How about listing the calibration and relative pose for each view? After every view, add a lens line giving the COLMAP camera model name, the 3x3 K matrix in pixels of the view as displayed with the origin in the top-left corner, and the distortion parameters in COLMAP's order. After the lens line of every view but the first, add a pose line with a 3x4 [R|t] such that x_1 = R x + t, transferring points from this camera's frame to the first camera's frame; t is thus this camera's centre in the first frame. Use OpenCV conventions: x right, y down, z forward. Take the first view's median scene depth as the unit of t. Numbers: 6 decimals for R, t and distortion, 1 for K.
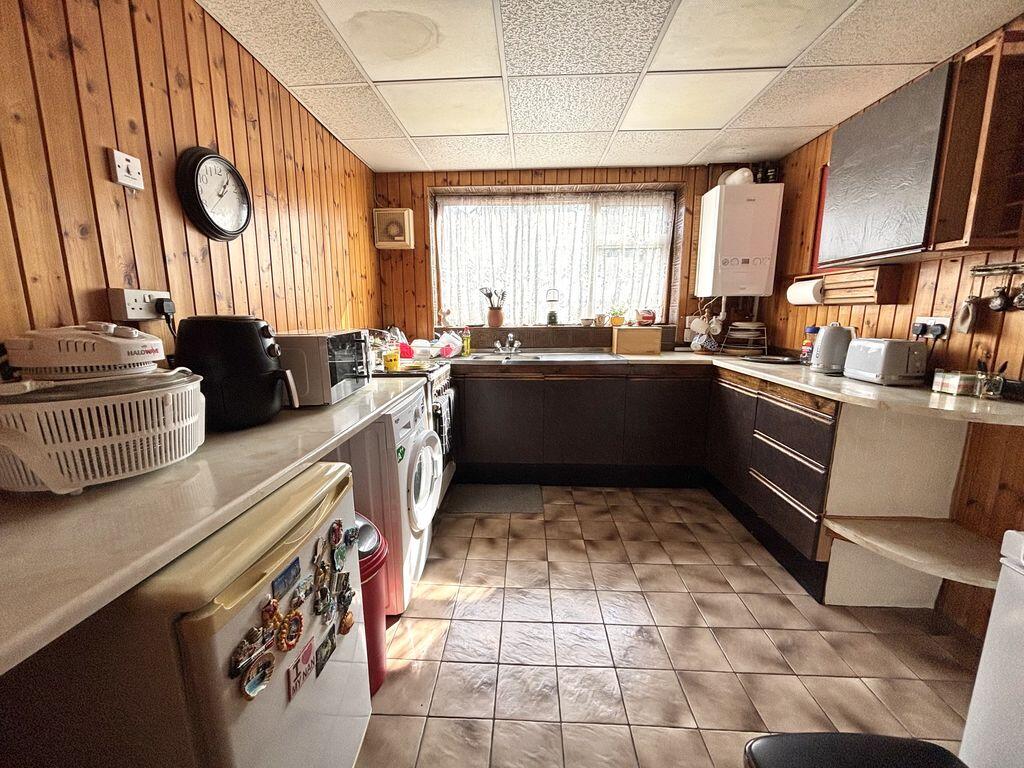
lens RADIAL K [[412.1, 0, 506.9], [0, 412.1, 383.6], [0, 0, 1]] dist [-0.007881, -0.000594]
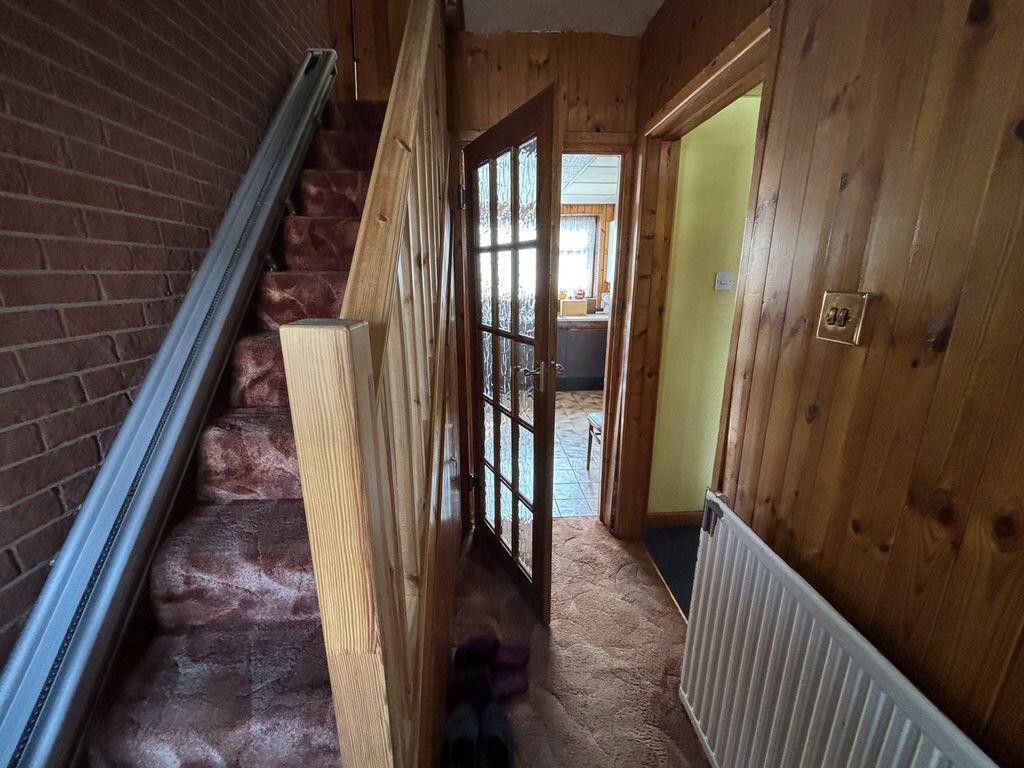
lens RADIAL K [[412.1, 0, 511.4], [0, 412.1, 382.6], [0, 0, 1]] dist [-0.007881, -0.000594]
pose [[0.993621, -0.028075, 0.109221, -0.143974], [0.018742, 0.996157, 0.085557, 0.056063], [-0.111203, -0.082964, 0.990329, -0.720353]]
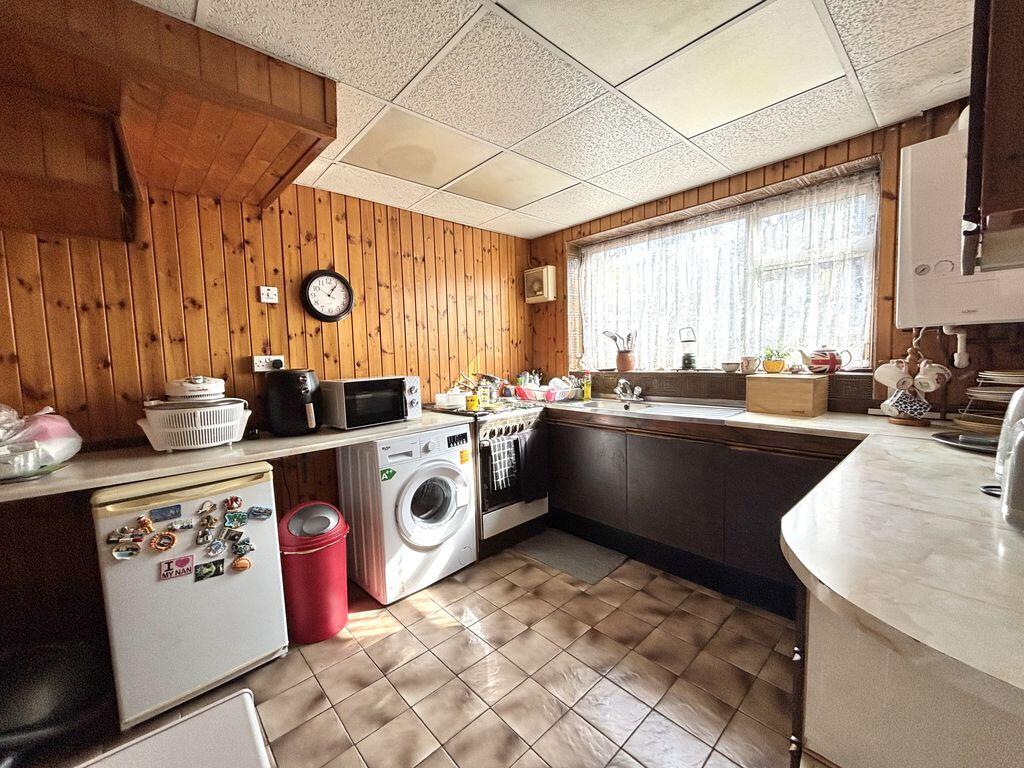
lens RADIAL K [[412.1, 0, 508.3], [0, 412.1, 381.1], [0, 0, 1]] dist [-0.007881, -0.000594]
pose [[0.708300, 0.028960, -0.705317, 0.479587], [-0.095189, 0.993951, -0.054781, -0.044019], [0.699464, 0.105940, 0.706772, 0.174480]]
